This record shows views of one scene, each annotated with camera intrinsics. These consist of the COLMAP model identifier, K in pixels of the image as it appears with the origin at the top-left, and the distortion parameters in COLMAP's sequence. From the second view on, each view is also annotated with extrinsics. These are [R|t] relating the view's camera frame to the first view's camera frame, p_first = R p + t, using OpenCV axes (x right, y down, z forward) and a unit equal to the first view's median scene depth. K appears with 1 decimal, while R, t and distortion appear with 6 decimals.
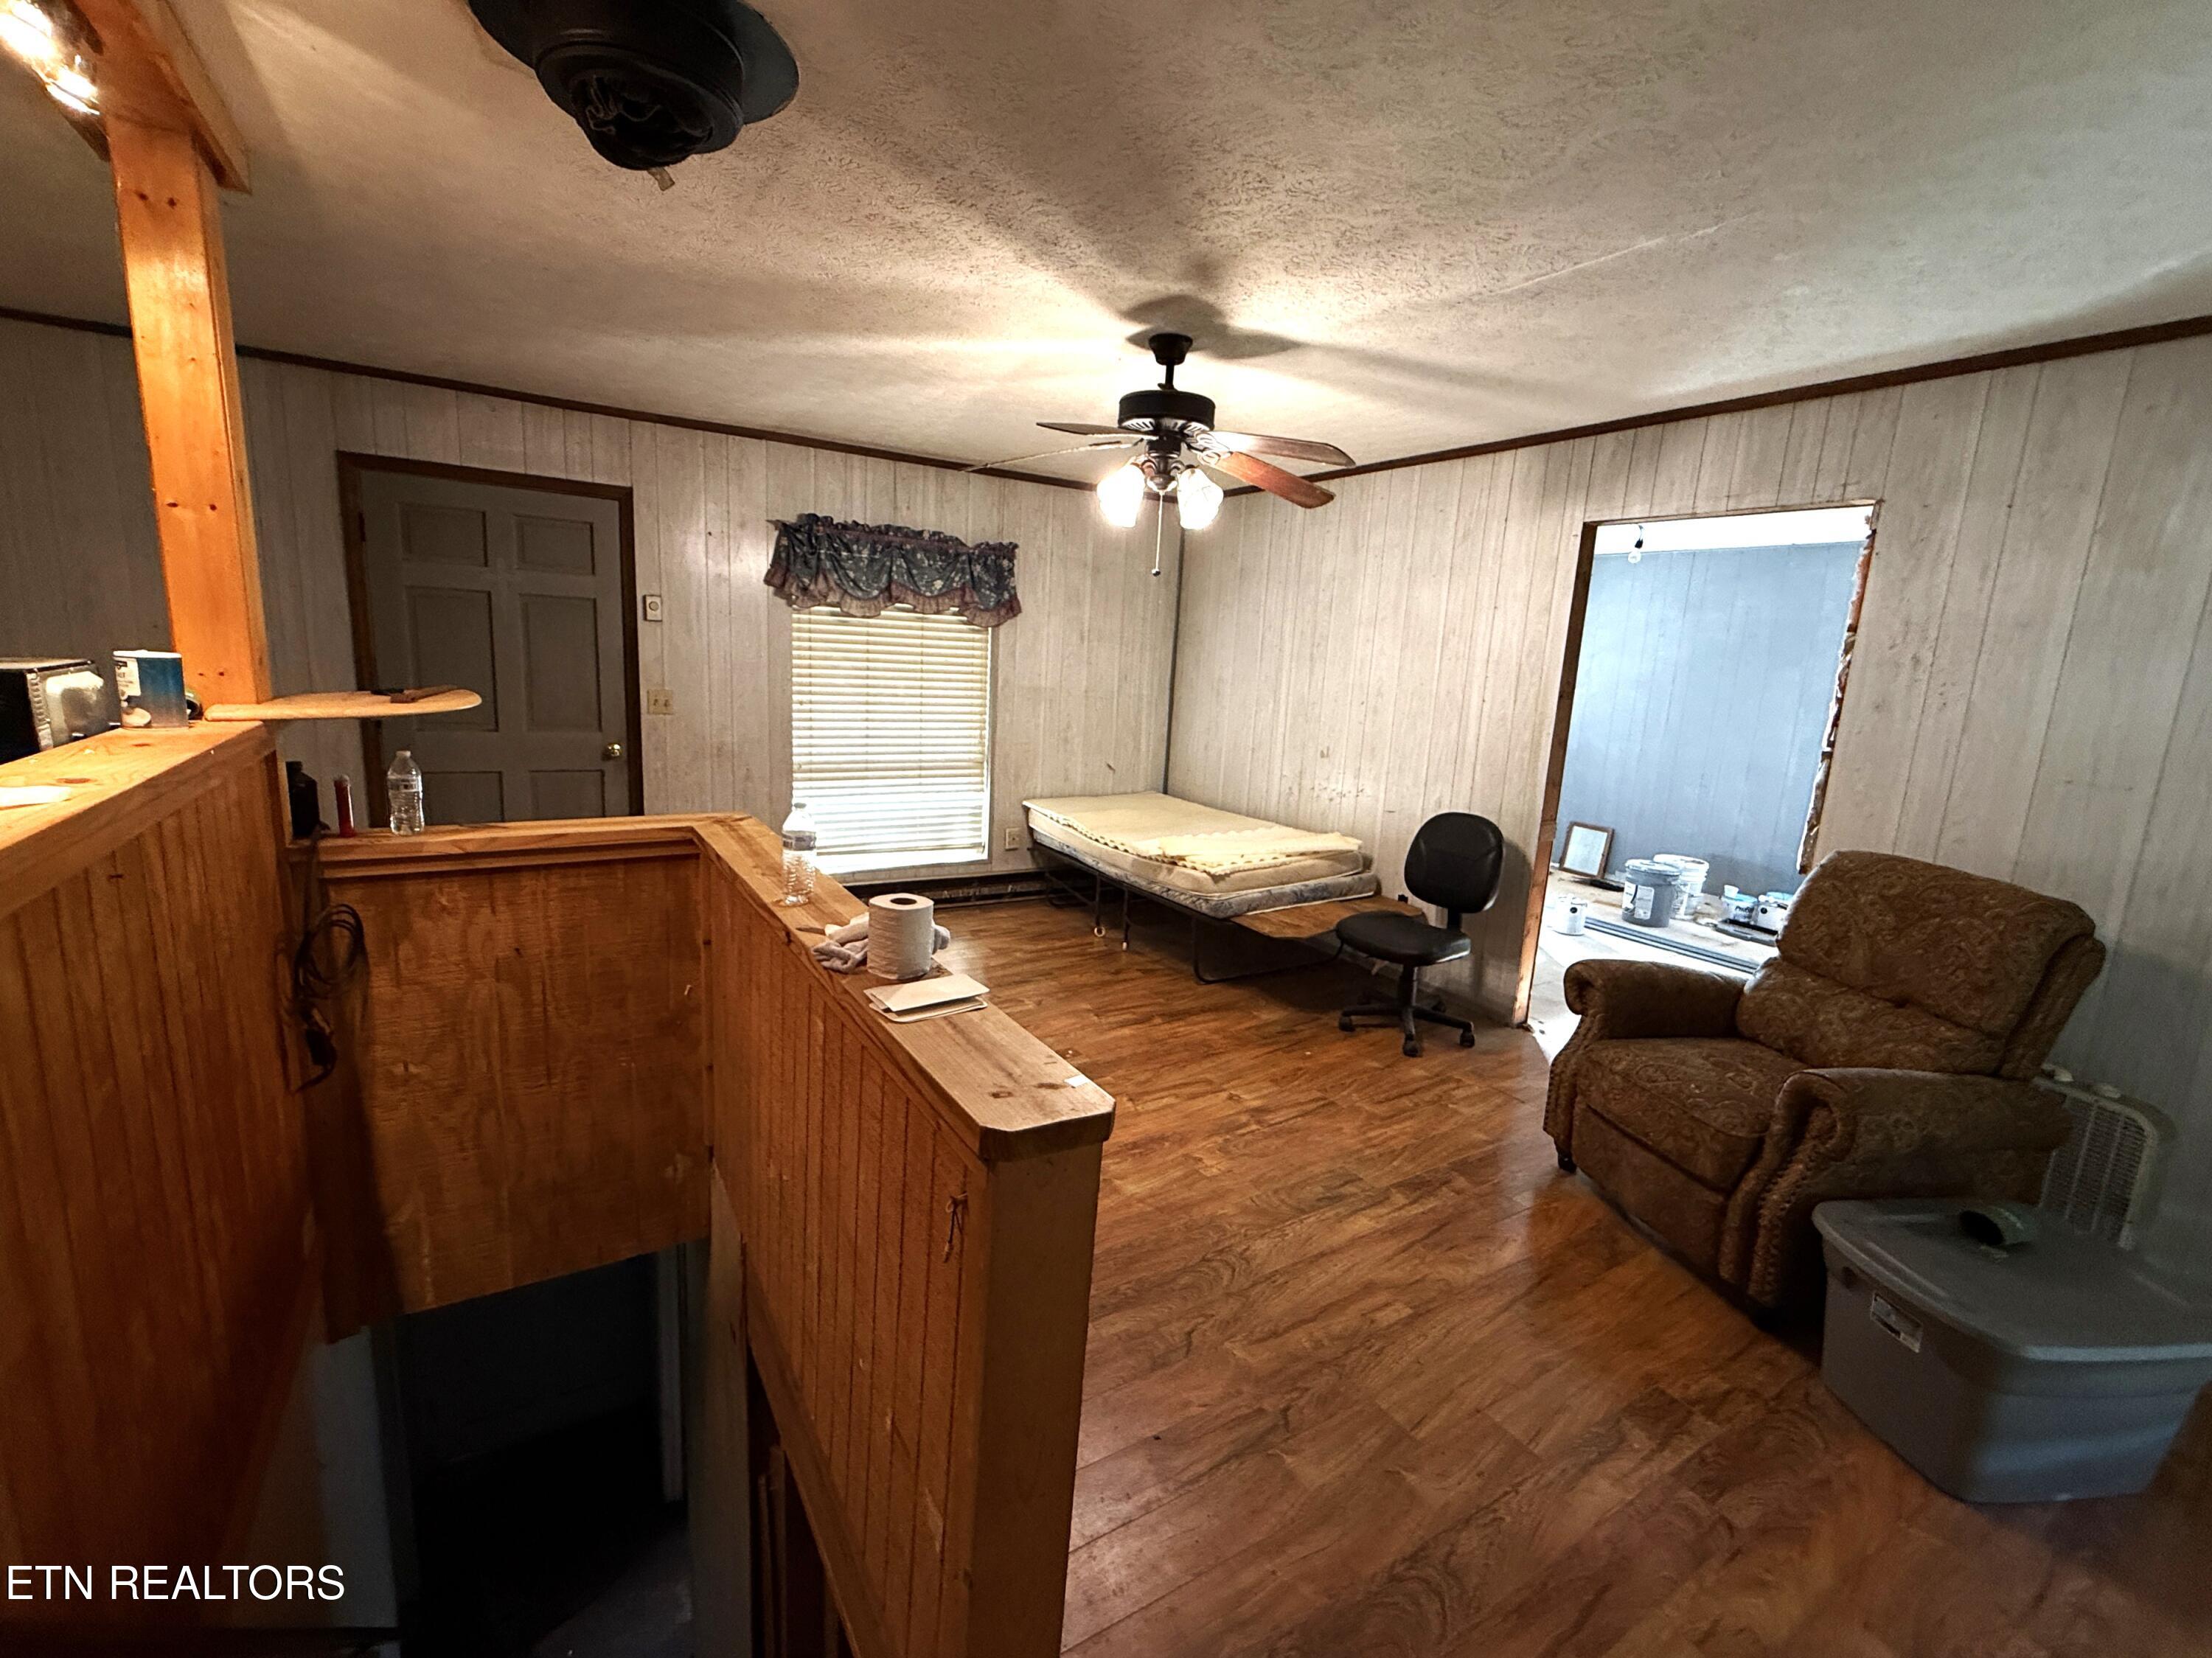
lens RADIAL K [[891.7, 0, 1110.9], [0, 891.7, 822.4], [0, 0, 1]] dist [0.003710, 0.000223]
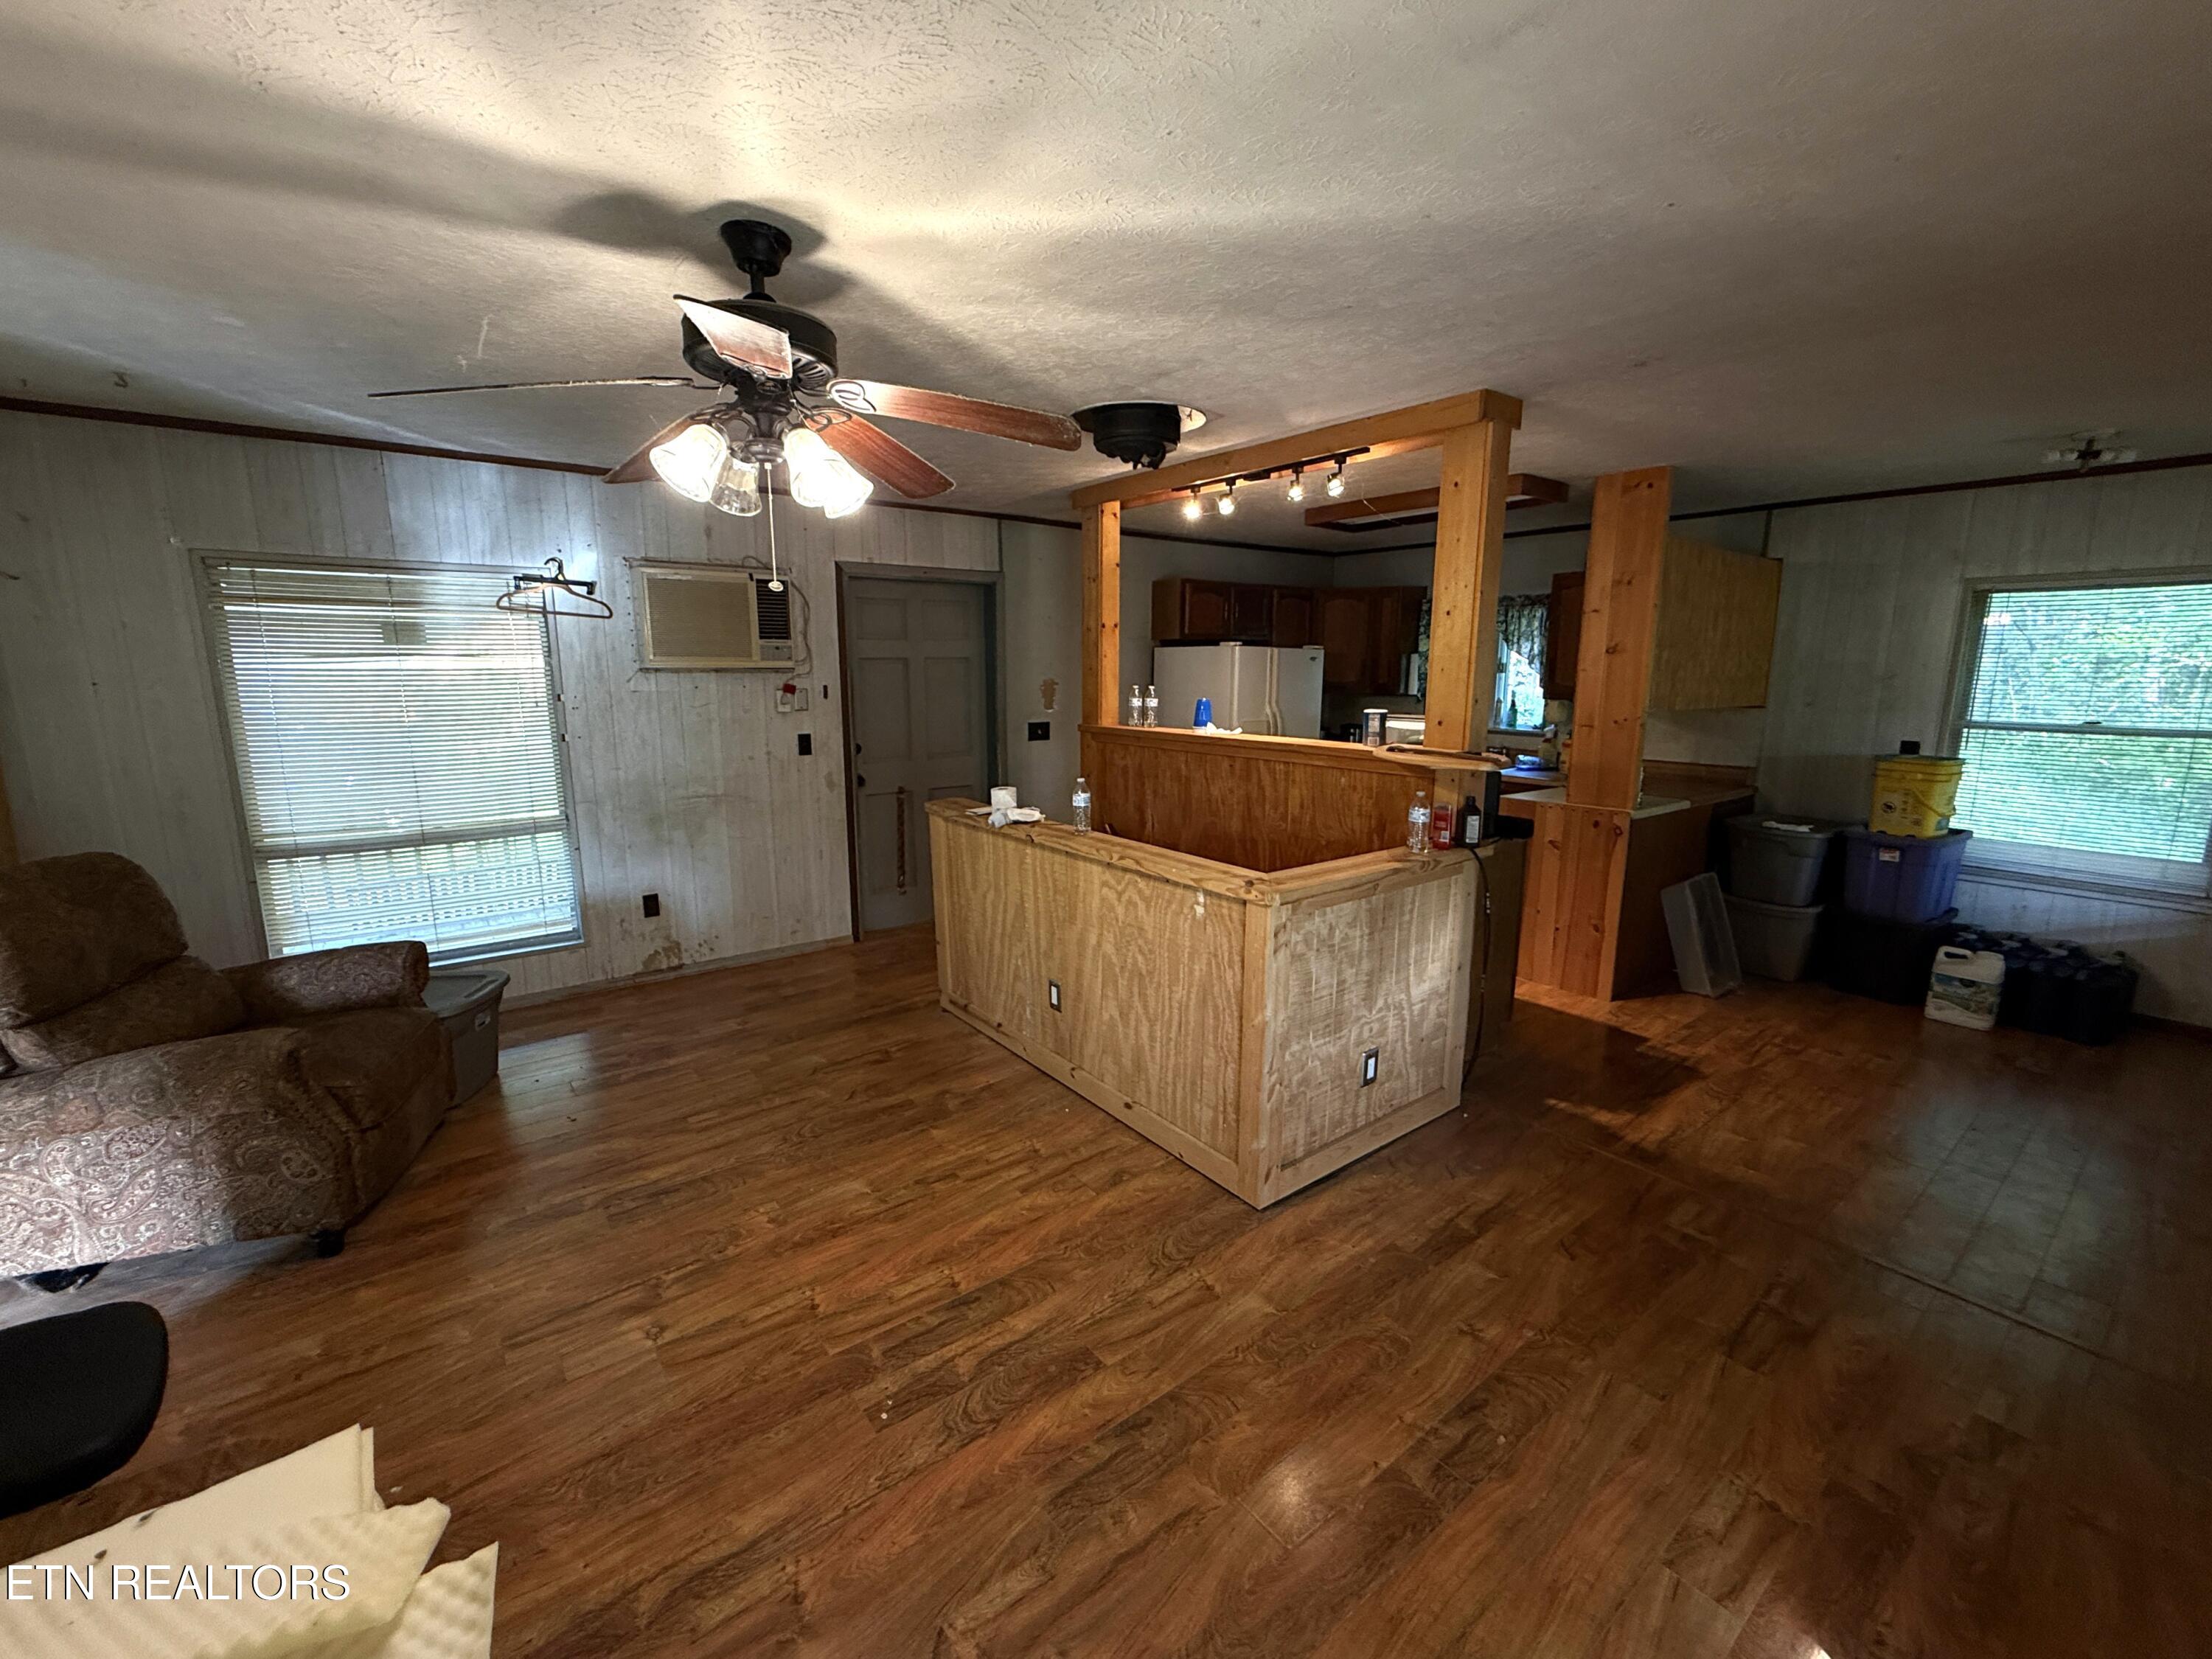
lens RADIAL K [[891.8, 0, 1109.7], [0, 891.8, 831.3], [0, 0, 1]] dist [0.003710, 0.000223]
pose [[-0.994163, -0.024094, -0.105165, -0.140041], [-0.061711, 0.926539, 0.371102, -0.356916], [0.088499, 0.375426, -0.922618, 1.651919]]
